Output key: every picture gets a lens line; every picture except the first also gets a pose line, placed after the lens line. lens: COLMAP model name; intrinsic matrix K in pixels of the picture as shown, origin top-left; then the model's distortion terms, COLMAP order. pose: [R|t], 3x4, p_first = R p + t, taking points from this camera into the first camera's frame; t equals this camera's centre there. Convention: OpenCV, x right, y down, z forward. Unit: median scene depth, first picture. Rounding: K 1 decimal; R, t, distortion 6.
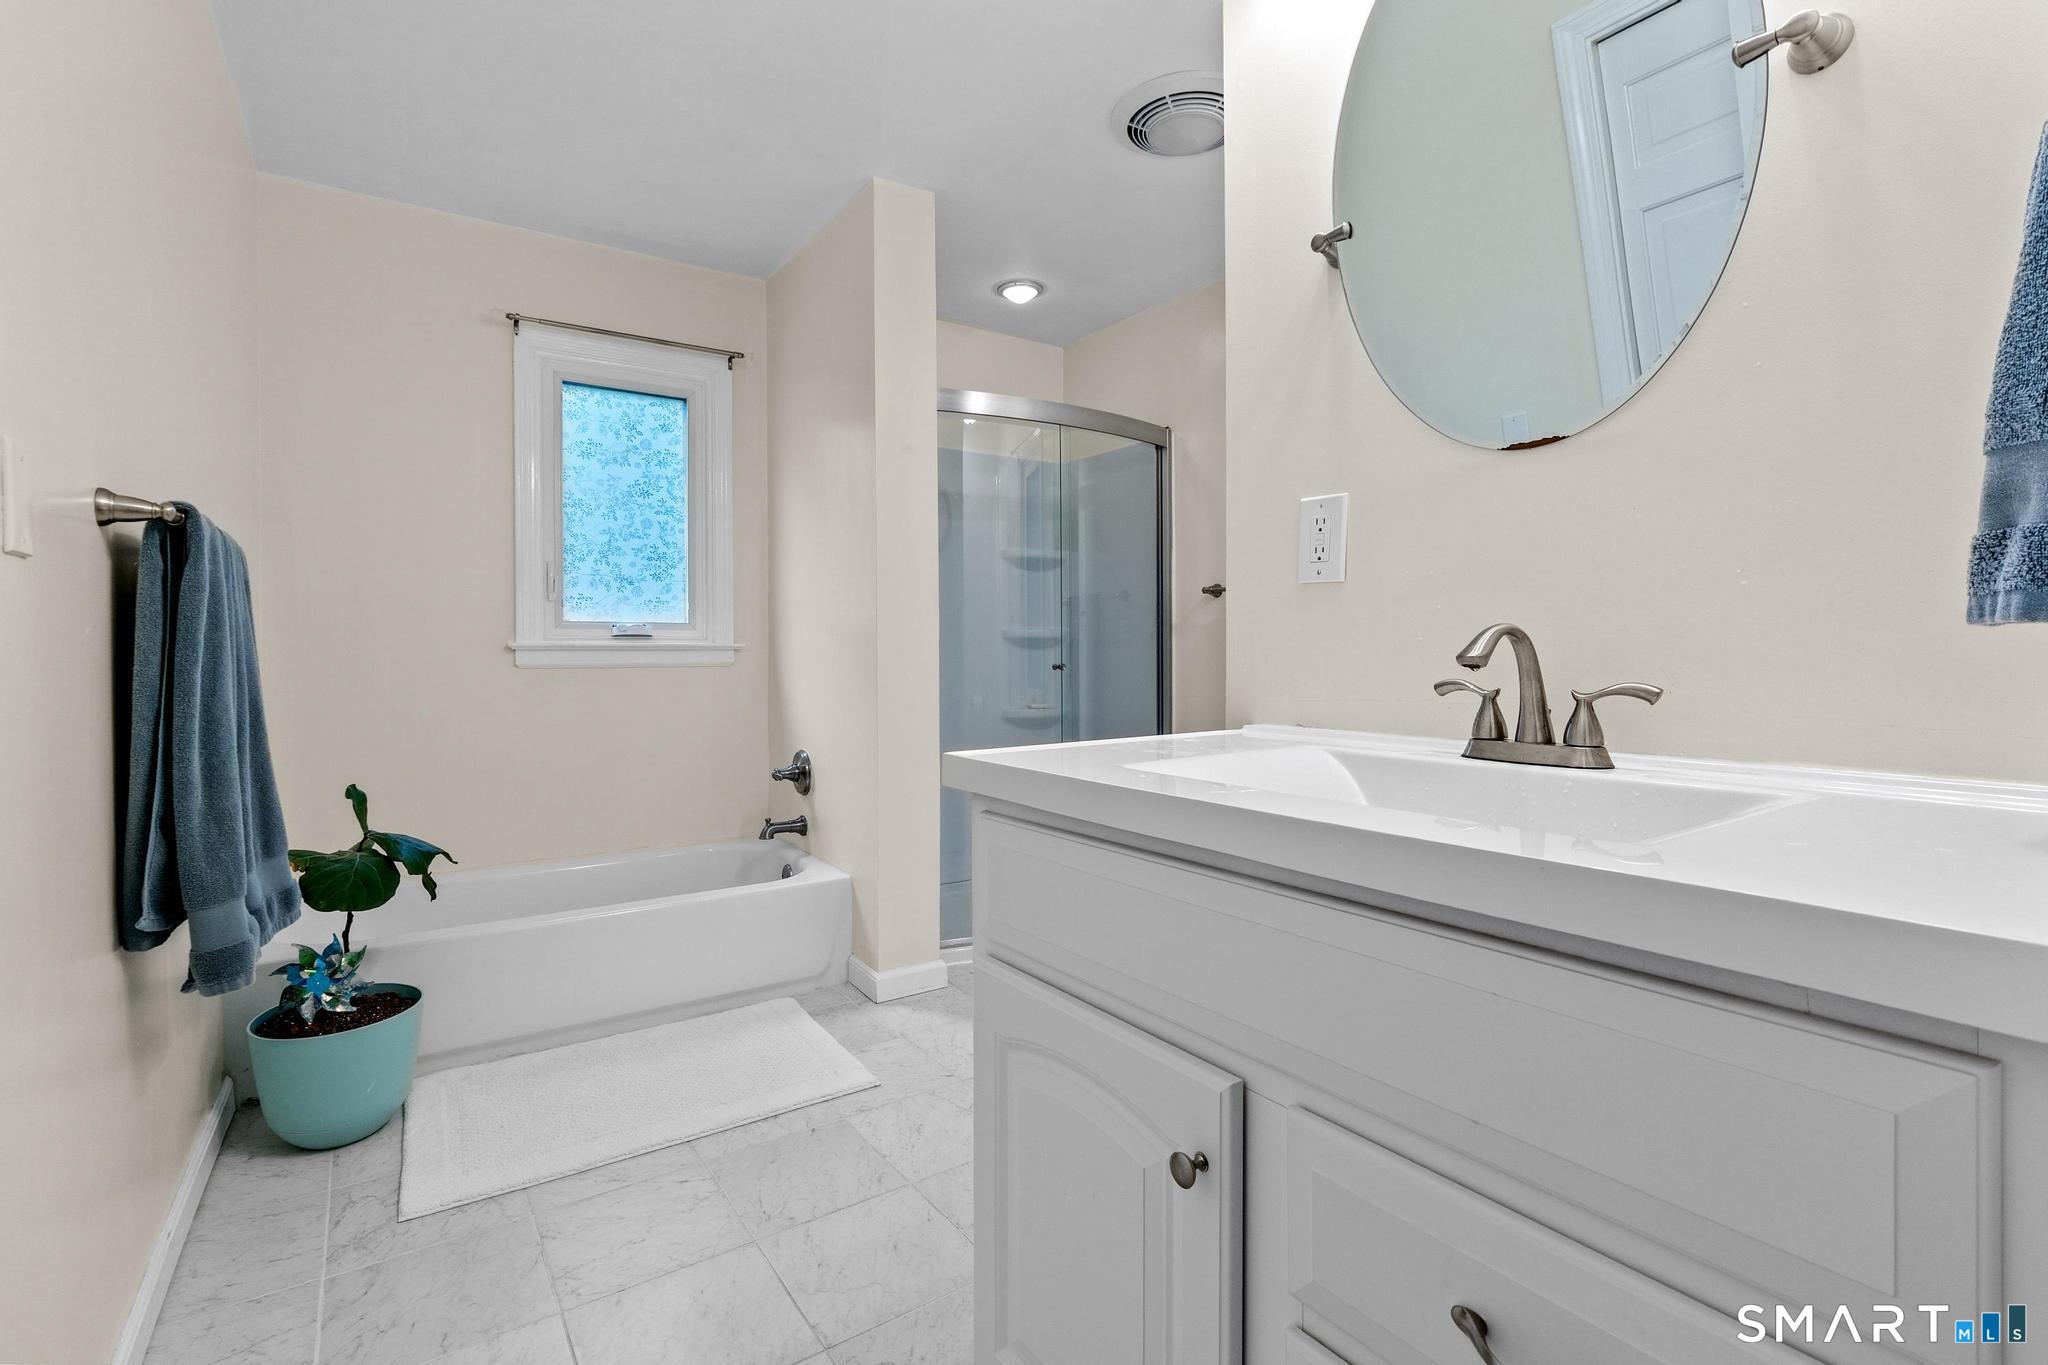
lens RADIAL K [[936.2, 0, 1022.1], [0, 936.2, 669.0], [0, 0, 1]] dist [0.001785, 0.000012]
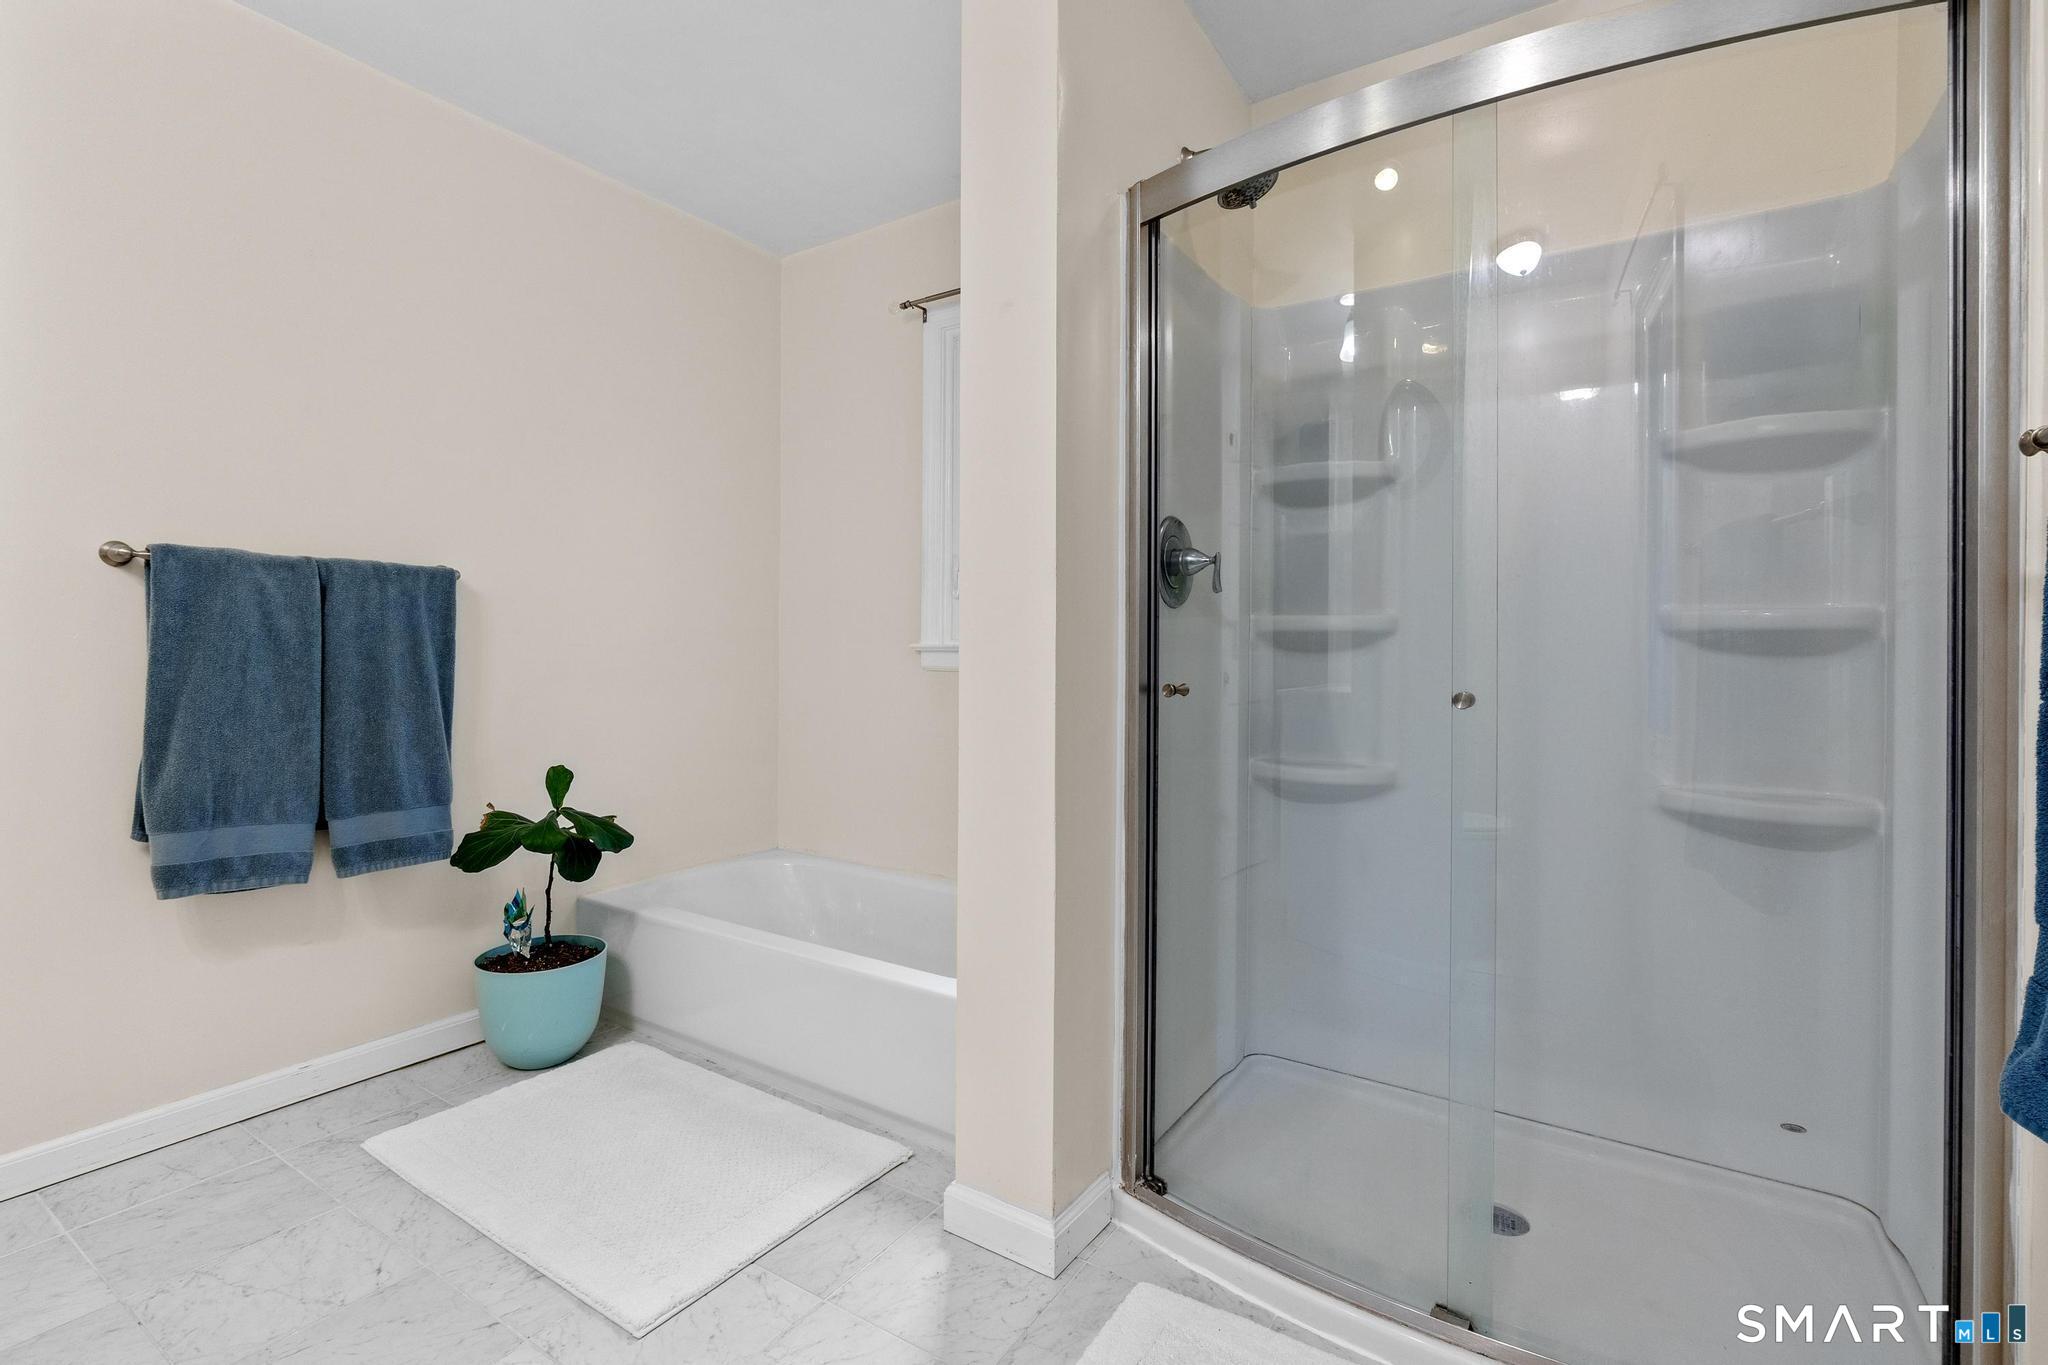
lens RADIAL K [[936.2, 0, 1023.8], [0, 936.2, 667.9], [0, 0, 1]] dist [0.001785, 0.000012]
pose [[0.371860, 0.013623, -0.928189, 0.449495], [-0.030759, 0.999524, 0.002347, -0.010445], [0.927779, 0.027677, 0.372102, 0.863148]]
